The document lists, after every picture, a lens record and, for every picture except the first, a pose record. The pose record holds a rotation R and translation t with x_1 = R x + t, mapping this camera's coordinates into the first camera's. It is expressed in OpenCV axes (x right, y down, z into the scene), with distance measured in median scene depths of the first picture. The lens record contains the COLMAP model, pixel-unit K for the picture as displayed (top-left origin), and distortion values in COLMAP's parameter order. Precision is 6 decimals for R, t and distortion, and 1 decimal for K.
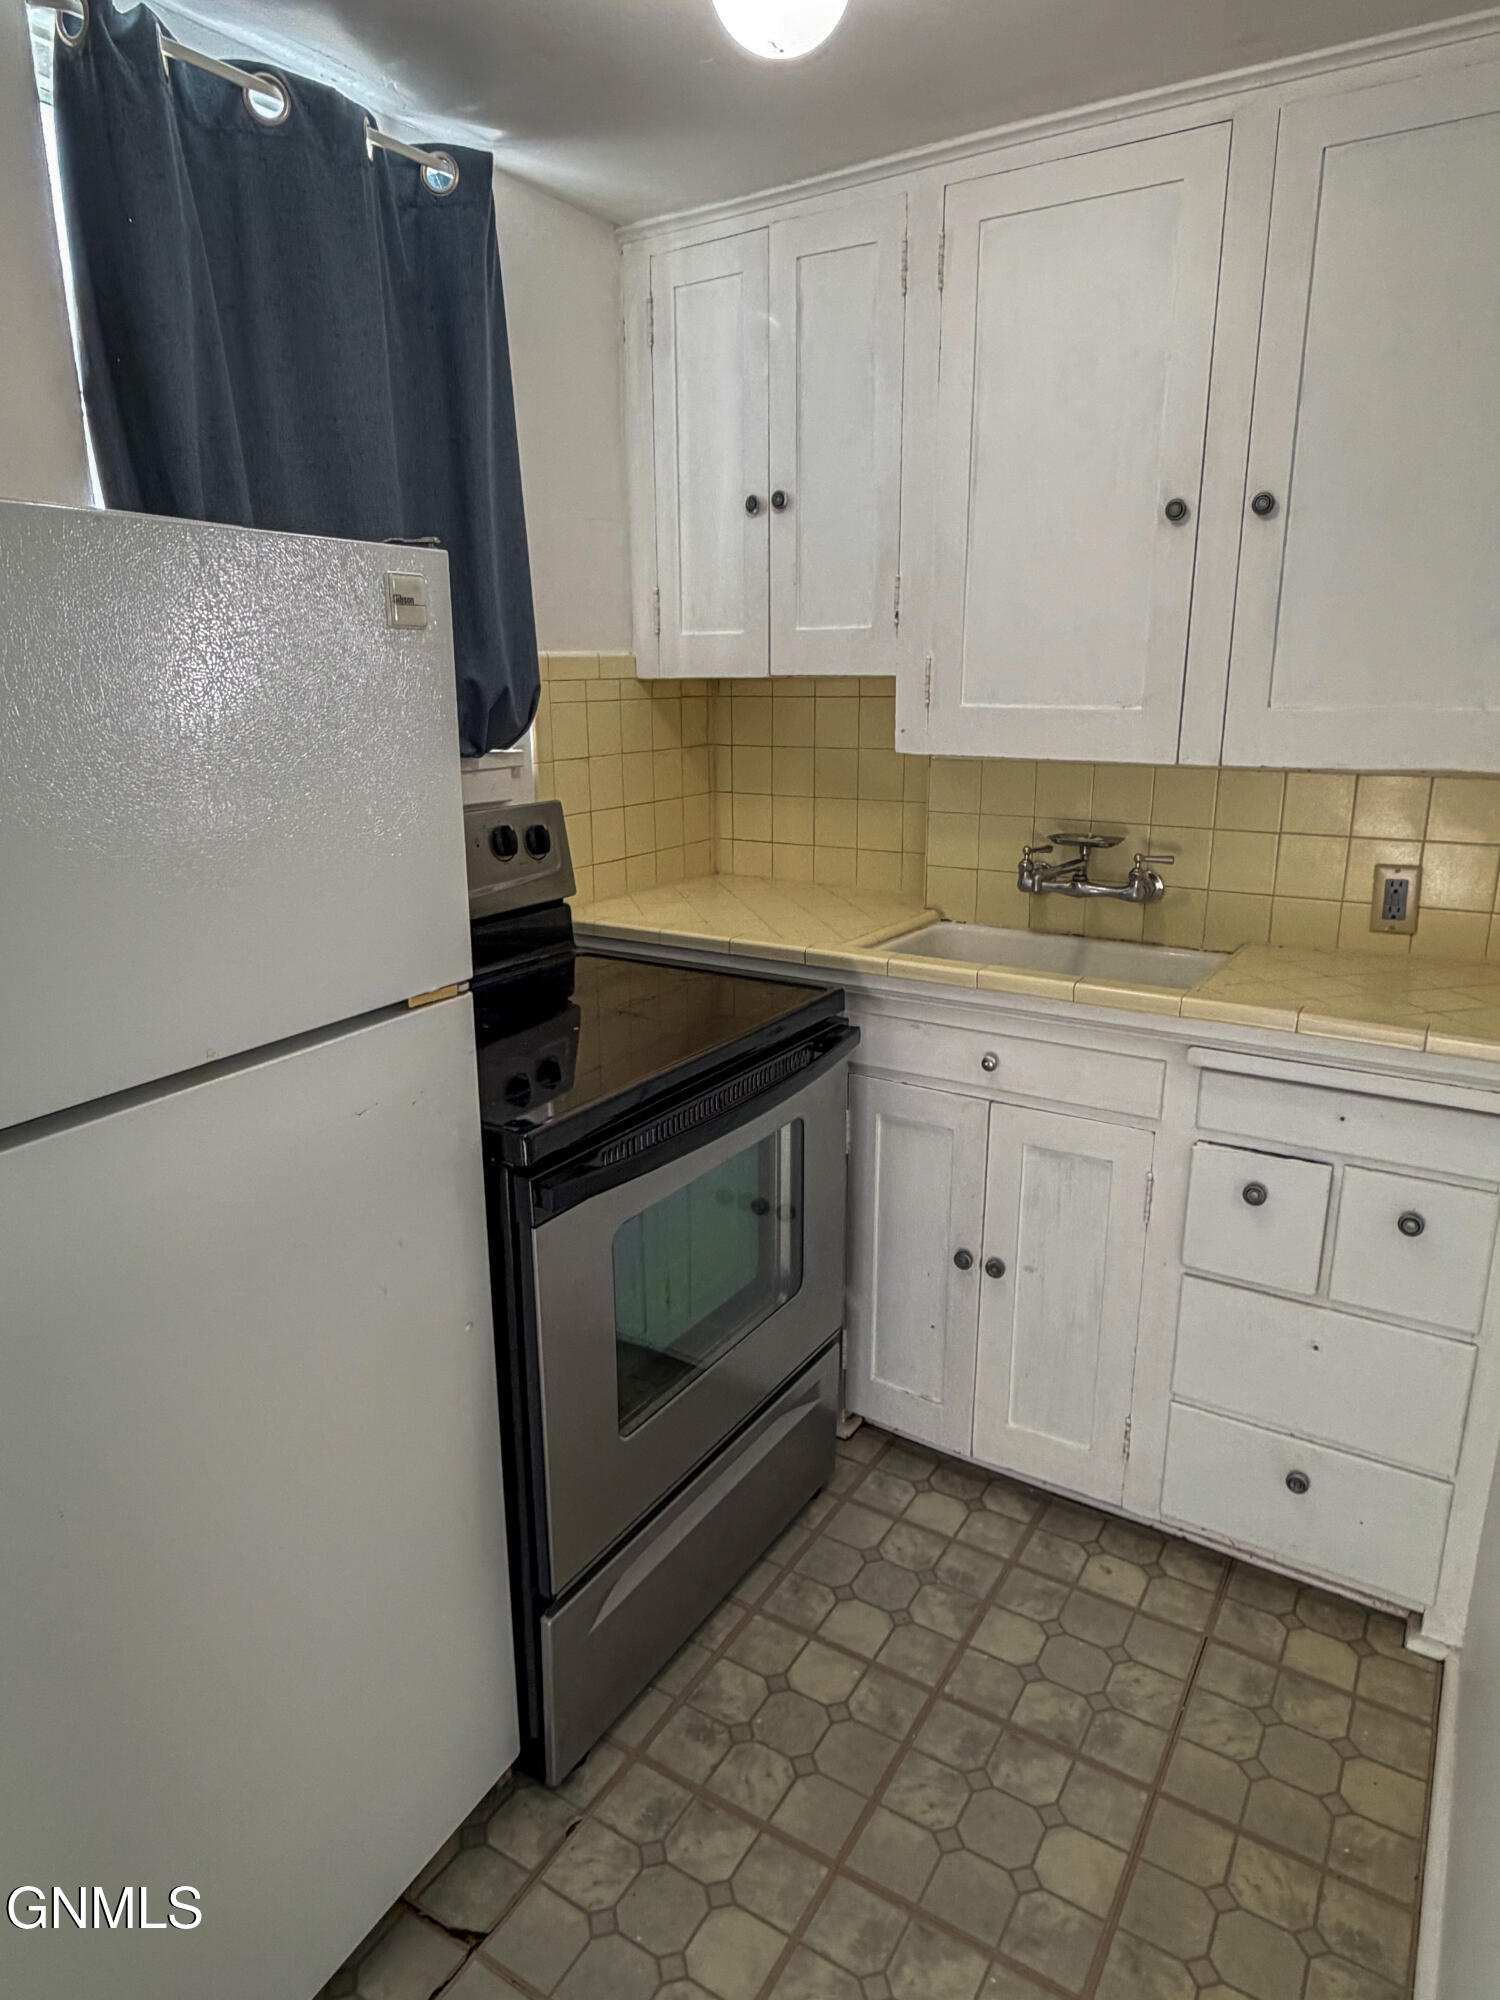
lens RADIAL K [[1203.8, 0, 750.0], [0, 1203.8, 1000.0], [0, 0, 1]] dist [-0.005760, -0.001333]
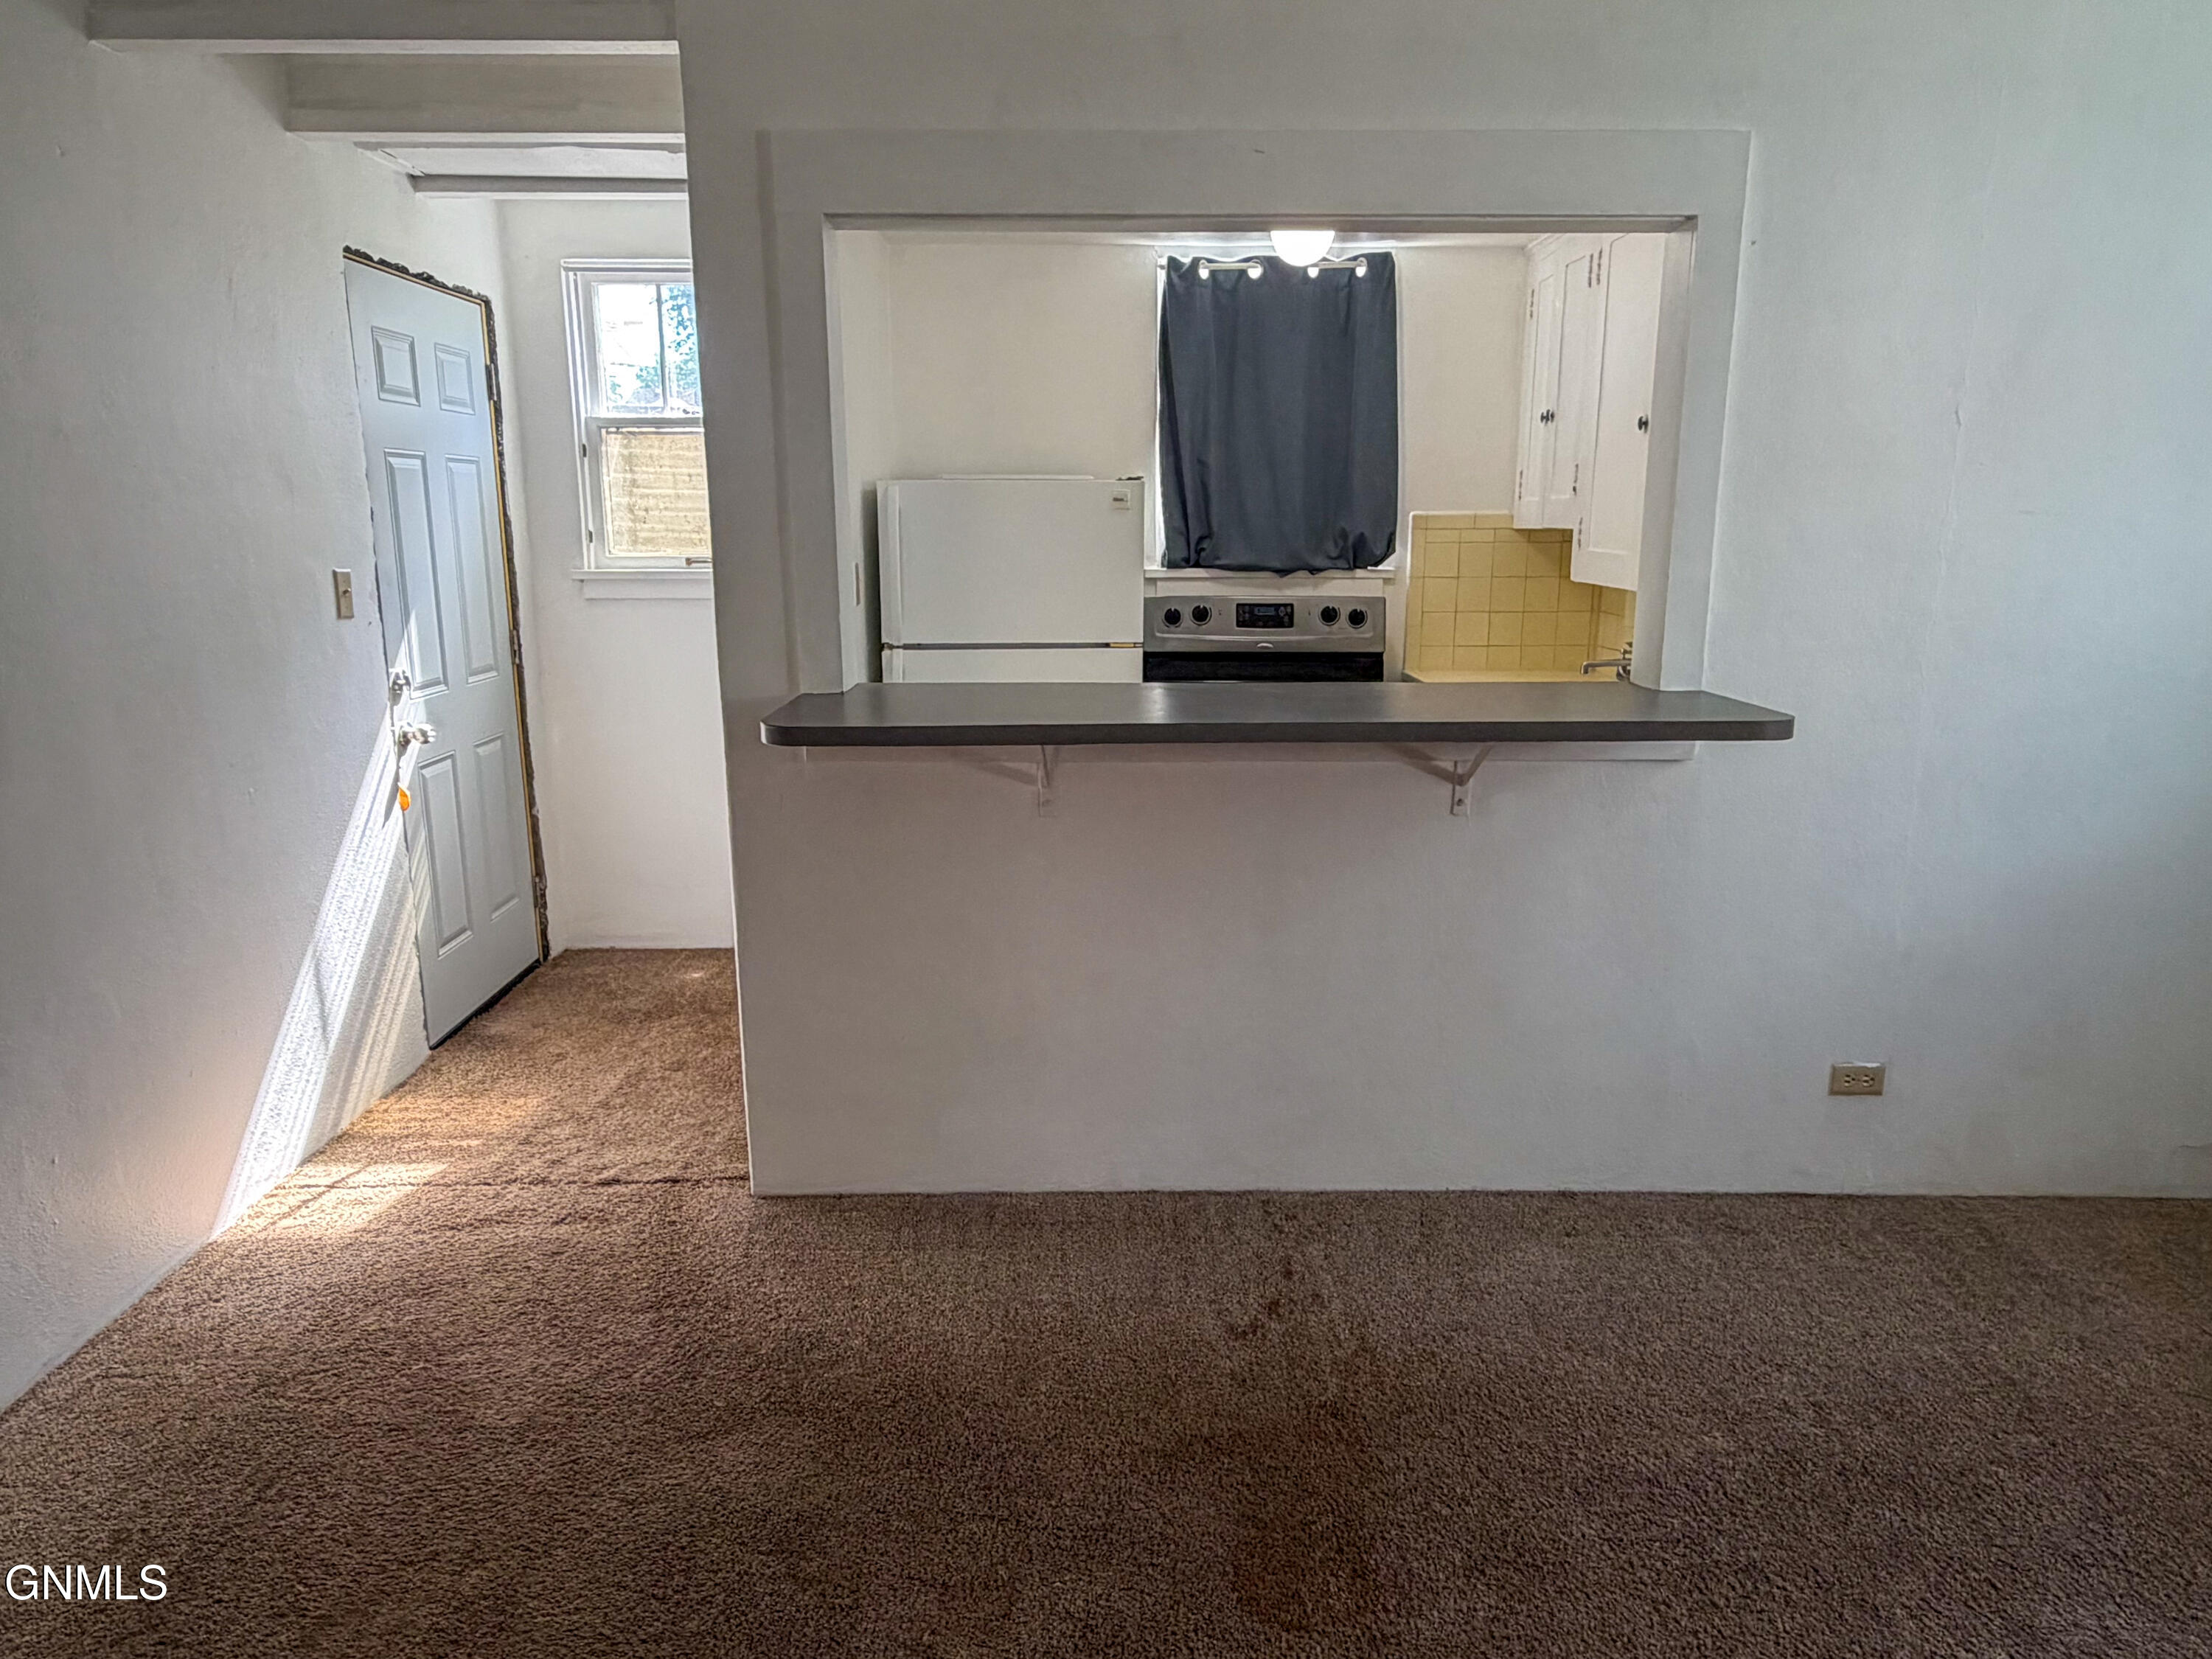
lens RADIAL K [[1388.3, 0, 1106.0], [0, 1388.3, 829.5], [0, 0, 1]] dist [-0.001916, -0.000673]
pose [[0.524960, 0.194200, -0.828676, 1.534810], [-0.229197, 0.969911, 0.082104, 0.097753], [0.819687, 0.146829, 0.553674, -0.438287]]
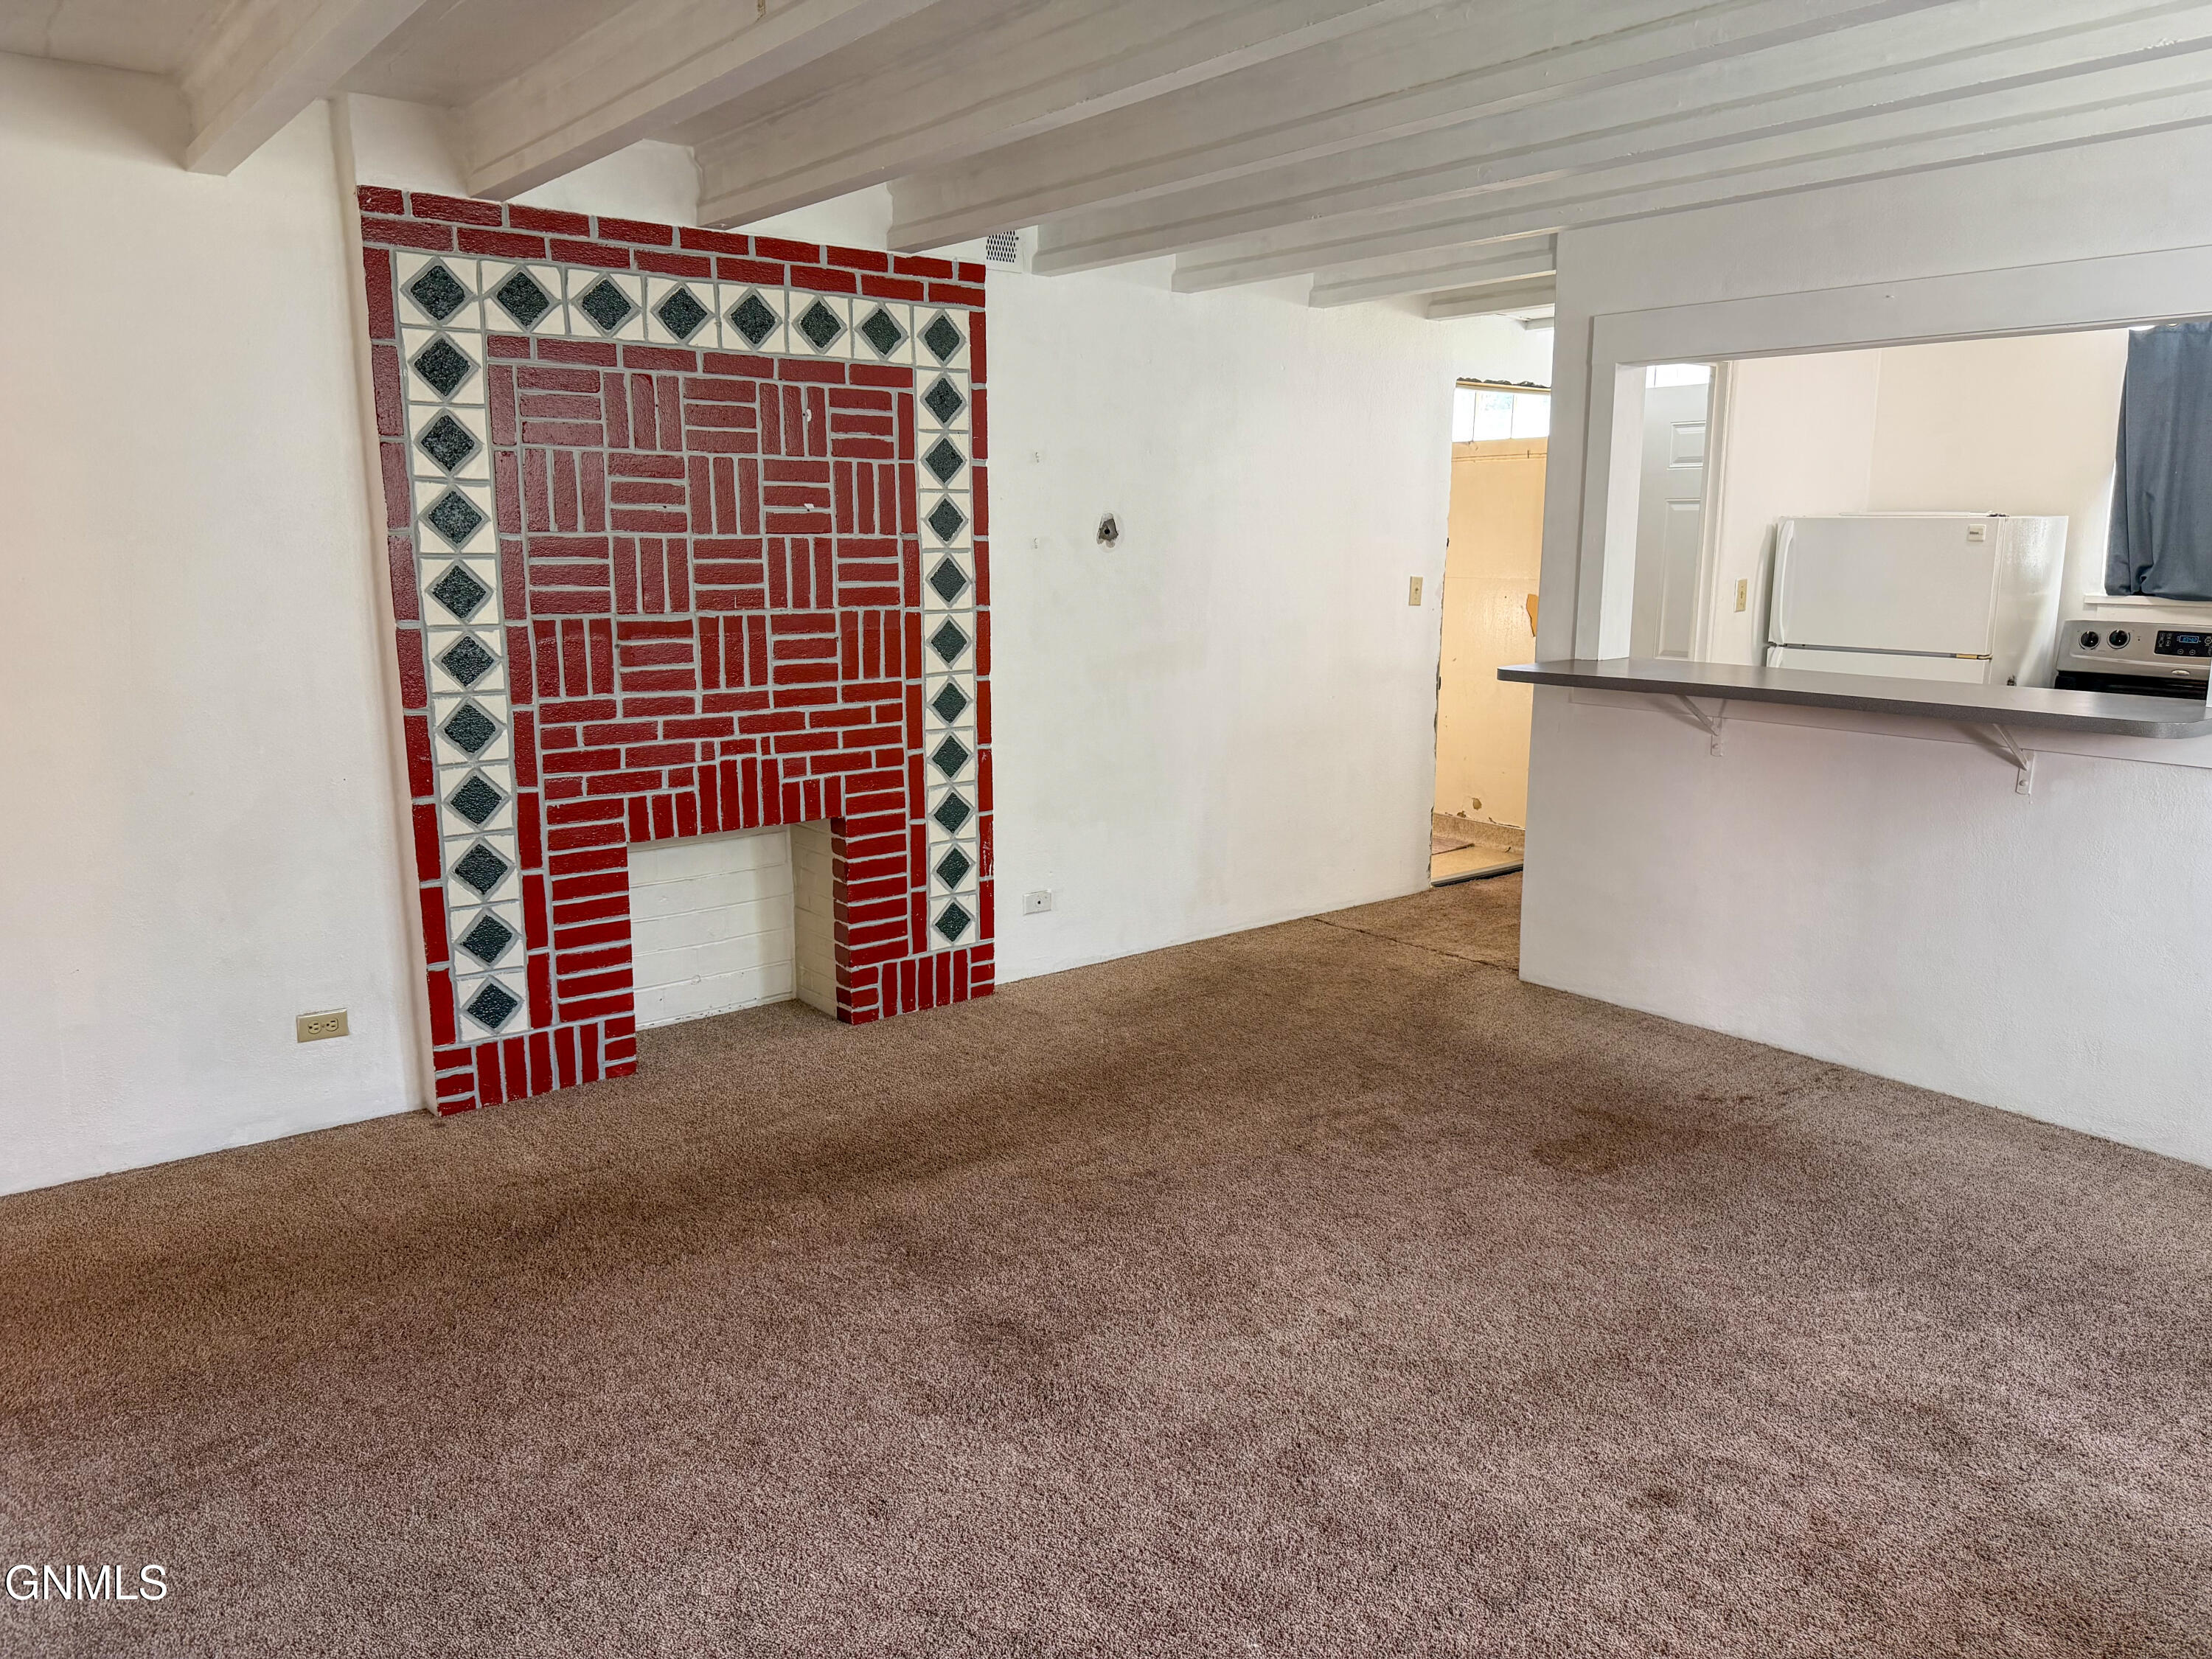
lens RADIAL K [[1578.7, 0, 1194.1], [0, 1578.7, 834.3], [0, 0, 1]] dist [0.213281, -0.346434]
pose [[-0.312489, 0.188396, -0.931052, 2.852623], [-0.257135, 0.926768, 0.273831, -0.139485], [0.914458, 0.324975, -0.241161, 0.222988]]
